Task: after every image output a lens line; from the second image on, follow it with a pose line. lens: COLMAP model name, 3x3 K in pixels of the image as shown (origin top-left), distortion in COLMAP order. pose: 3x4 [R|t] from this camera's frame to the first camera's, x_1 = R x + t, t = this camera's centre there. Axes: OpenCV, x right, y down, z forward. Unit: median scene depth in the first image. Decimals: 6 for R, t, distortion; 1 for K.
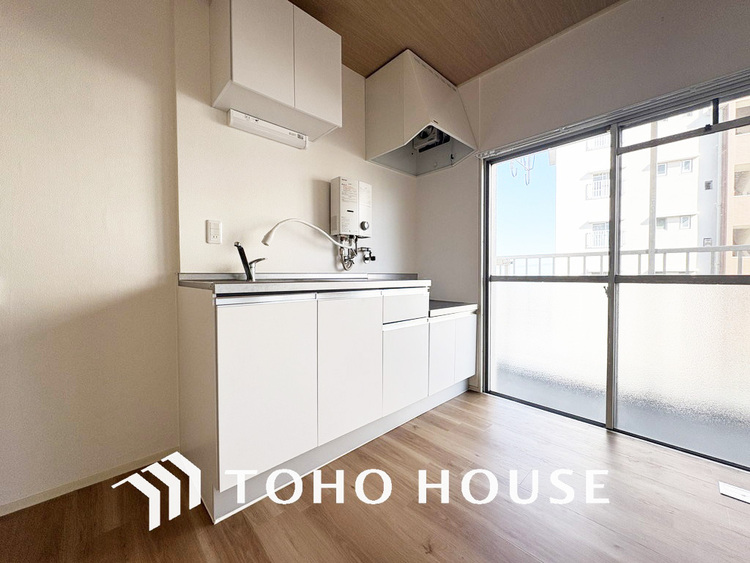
lens RADIAL K [[297.4, 0, 375.0], [0, 297.4, 281.5], [0, 0, 1]] dist [-0.000707, -0.000037]
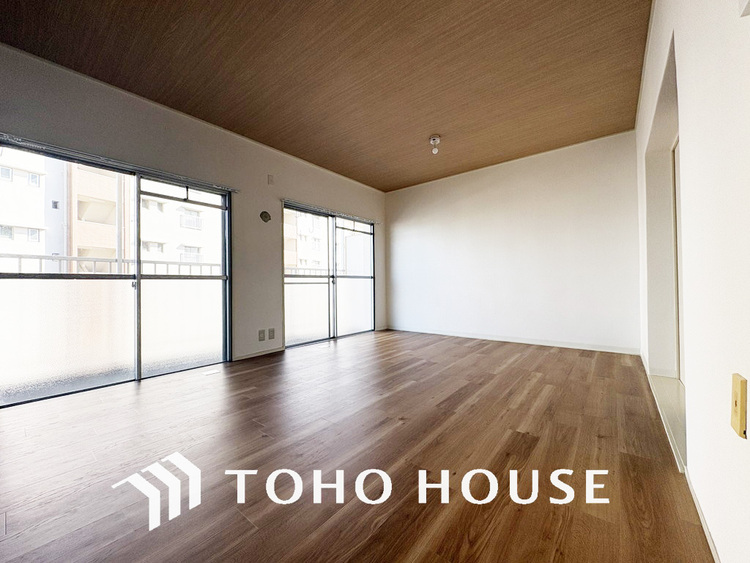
lens RADIAL K [[297.4, 0, 375.0], [0, 297.4, 281.5], [0, 0, 1]] dist [-0.000707, -0.000037]
pose [[-0.134245, 0.016736, 0.990807, -0.715101], [0.035745, 0.999288, -0.012037, 0.064638], [-0.990303, 0.033800, -0.134747, 0.039207]]
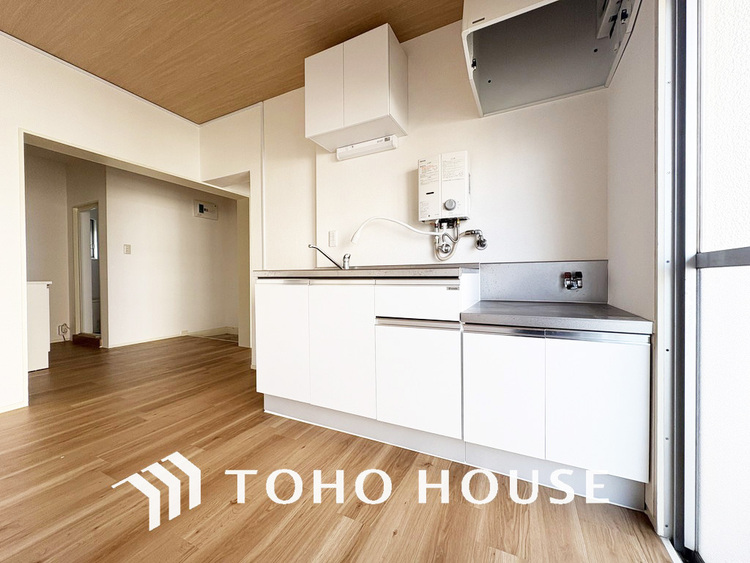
lens RADIAL K [[297.4, 0, 375.0], [0, 297.4, 281.5], [0, 0, 1]] dist [-0.000707, -0.000037]
pose [[0.343999, 0.012228, -0.938890, 0.704302], [-0.016064, 0.999845, 0.007136, 0.023720], [0.938832, 0.012628, 0.344143, 0.549999]]
